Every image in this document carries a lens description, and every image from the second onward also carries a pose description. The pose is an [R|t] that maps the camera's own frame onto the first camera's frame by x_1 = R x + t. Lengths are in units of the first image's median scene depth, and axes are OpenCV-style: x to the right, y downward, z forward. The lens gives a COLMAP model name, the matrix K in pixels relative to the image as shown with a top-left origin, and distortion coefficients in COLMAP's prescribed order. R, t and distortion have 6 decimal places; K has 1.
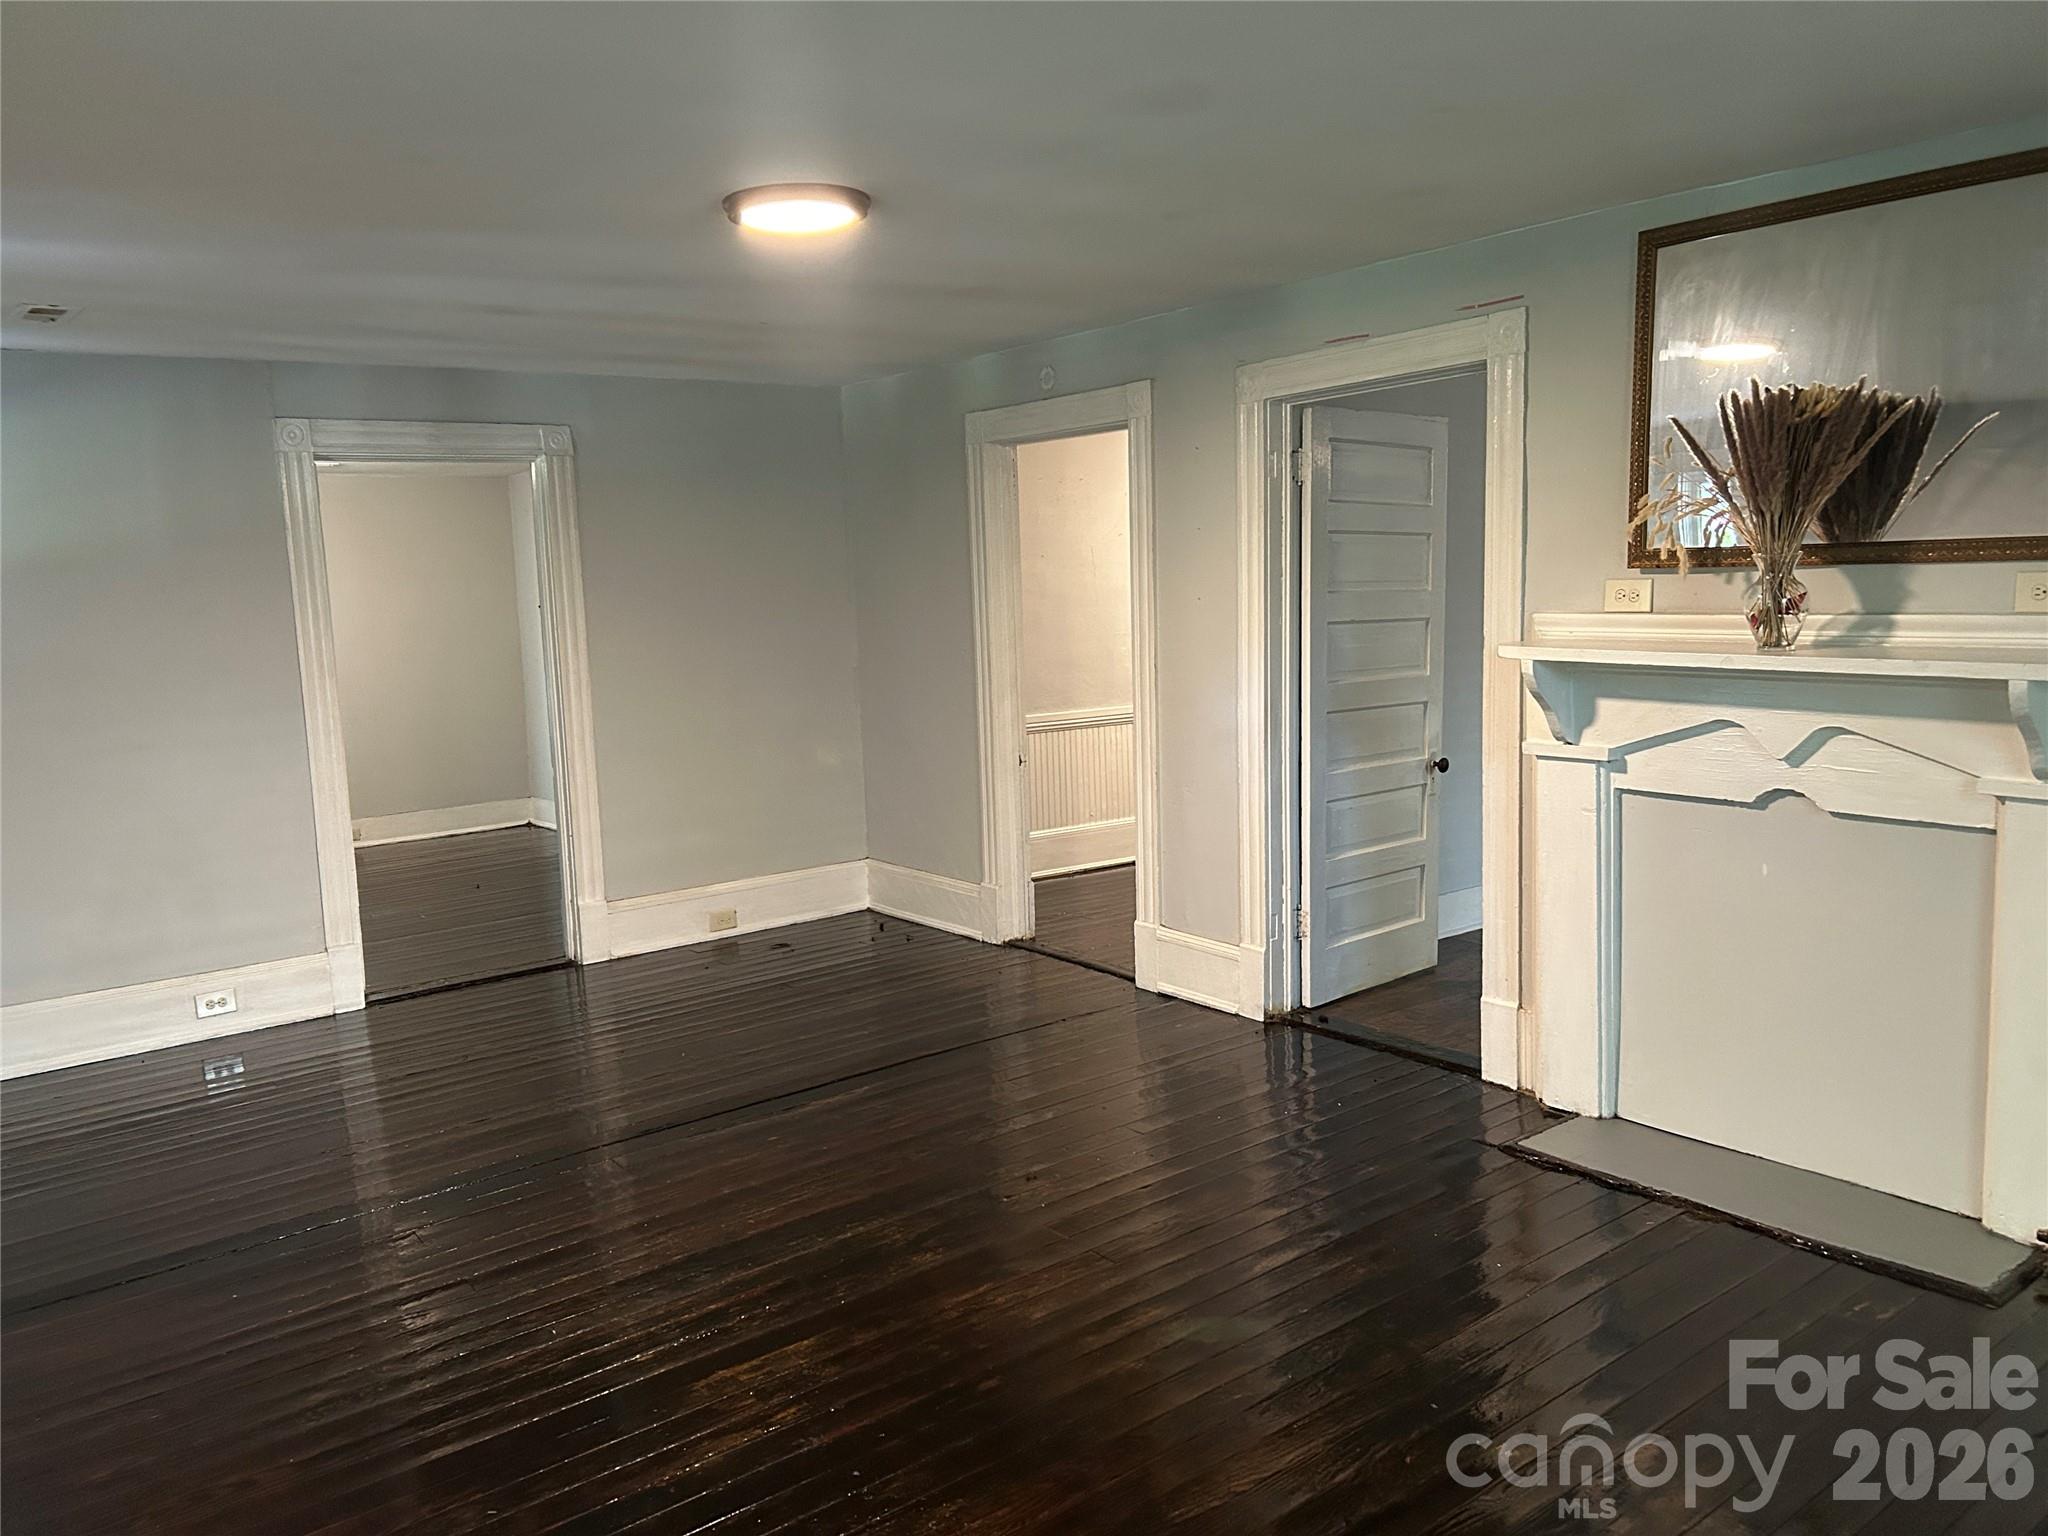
lens RADIAL K [[1528.4, 0, 1024.0], [0, 1528.4, 768.0], [0, 0, 1]] dist [0.001344, -0.030699]
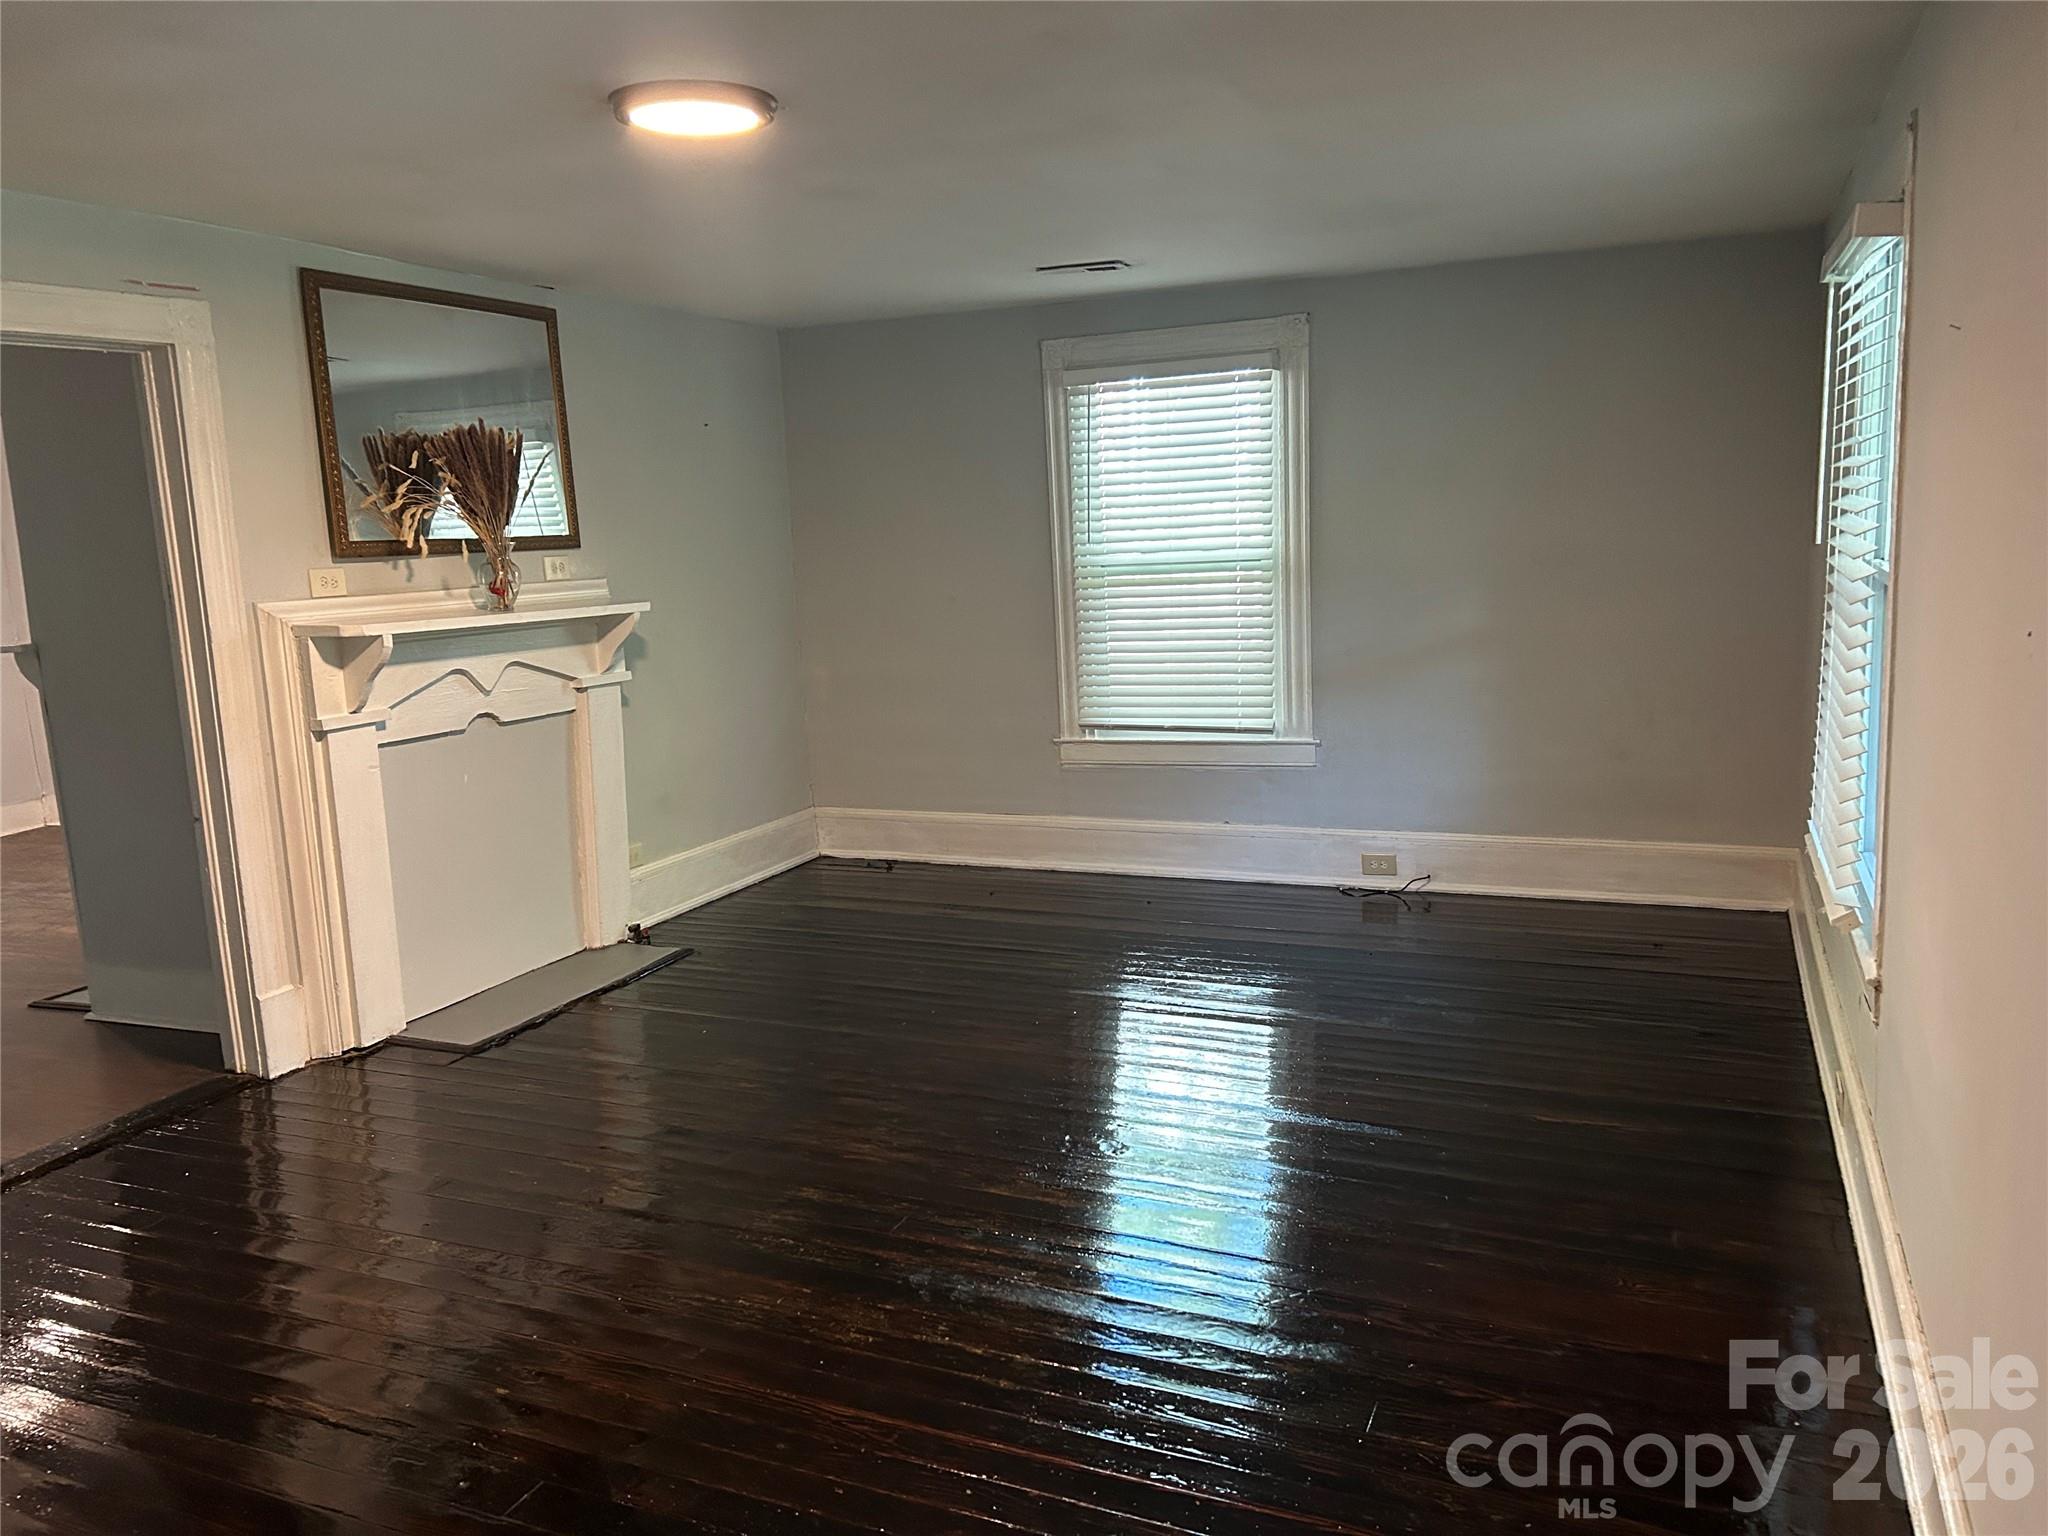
lens RADIAL K [[1528.4, 0, 1024.0], [0, 1528.4, 768.0], [0, 0, 1]] dist [0.001344, -0.030699]
pose [[-0.479264, -0.098666, 0.872107, -0.926590], [0.153654, 0.968882, 0.194055, -0.127412], [-0.864116, 0.227006, -0.449190, 1.166120]]
